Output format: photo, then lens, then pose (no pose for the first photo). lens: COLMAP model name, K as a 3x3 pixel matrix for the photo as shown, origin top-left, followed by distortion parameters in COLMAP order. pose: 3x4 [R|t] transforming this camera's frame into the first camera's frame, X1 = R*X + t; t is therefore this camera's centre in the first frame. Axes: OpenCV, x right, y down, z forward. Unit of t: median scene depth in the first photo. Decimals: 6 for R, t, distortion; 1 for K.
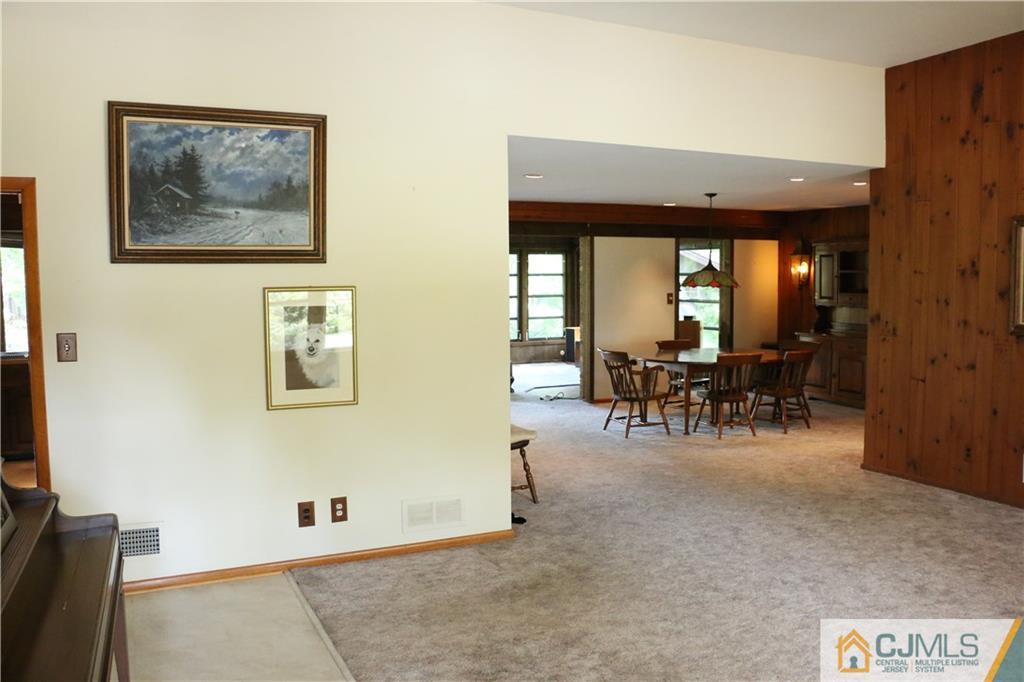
lens RADIAL K [[847.7, 0, 512.0], [0, 847.7, 341.0], [0, 0, 1]] dist [-0.178385, 0.169166]
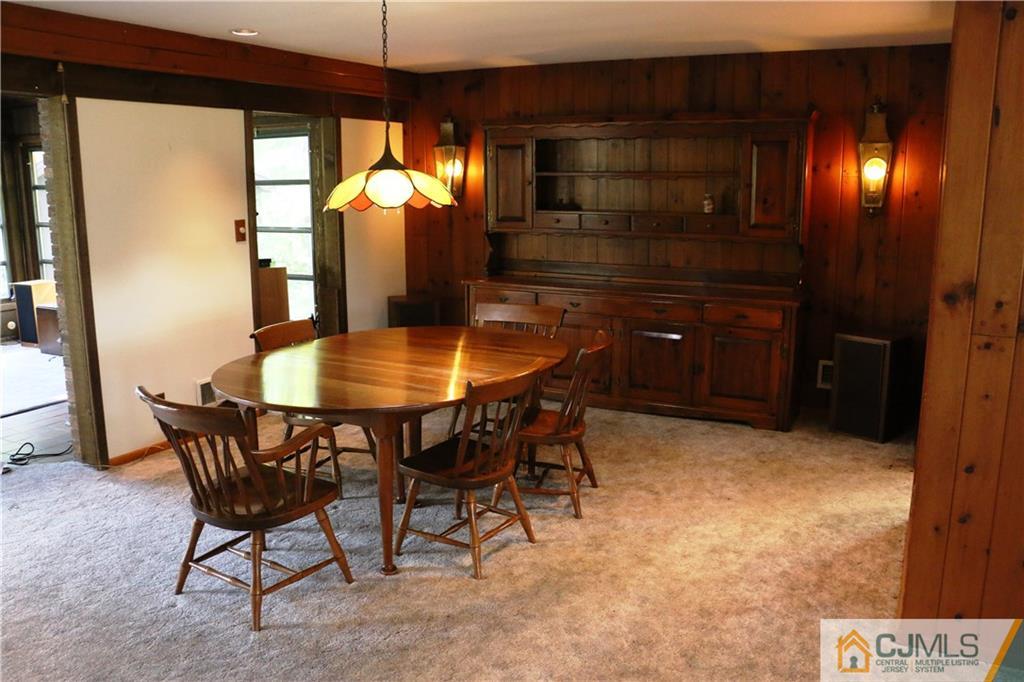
lens RADIAL K [[847.7, 0, 512.0], [0, 847.7, 341.0], [0, 0, 1]] dist [-0.178385, 0.169166]
pose [[0.811505, -0.110859, 0.573733, 0.024926], [0.048256, 0.991199, 0.123270, -0.038319], [-0.582350, -0.072348, 0.809713, 0.491707]]
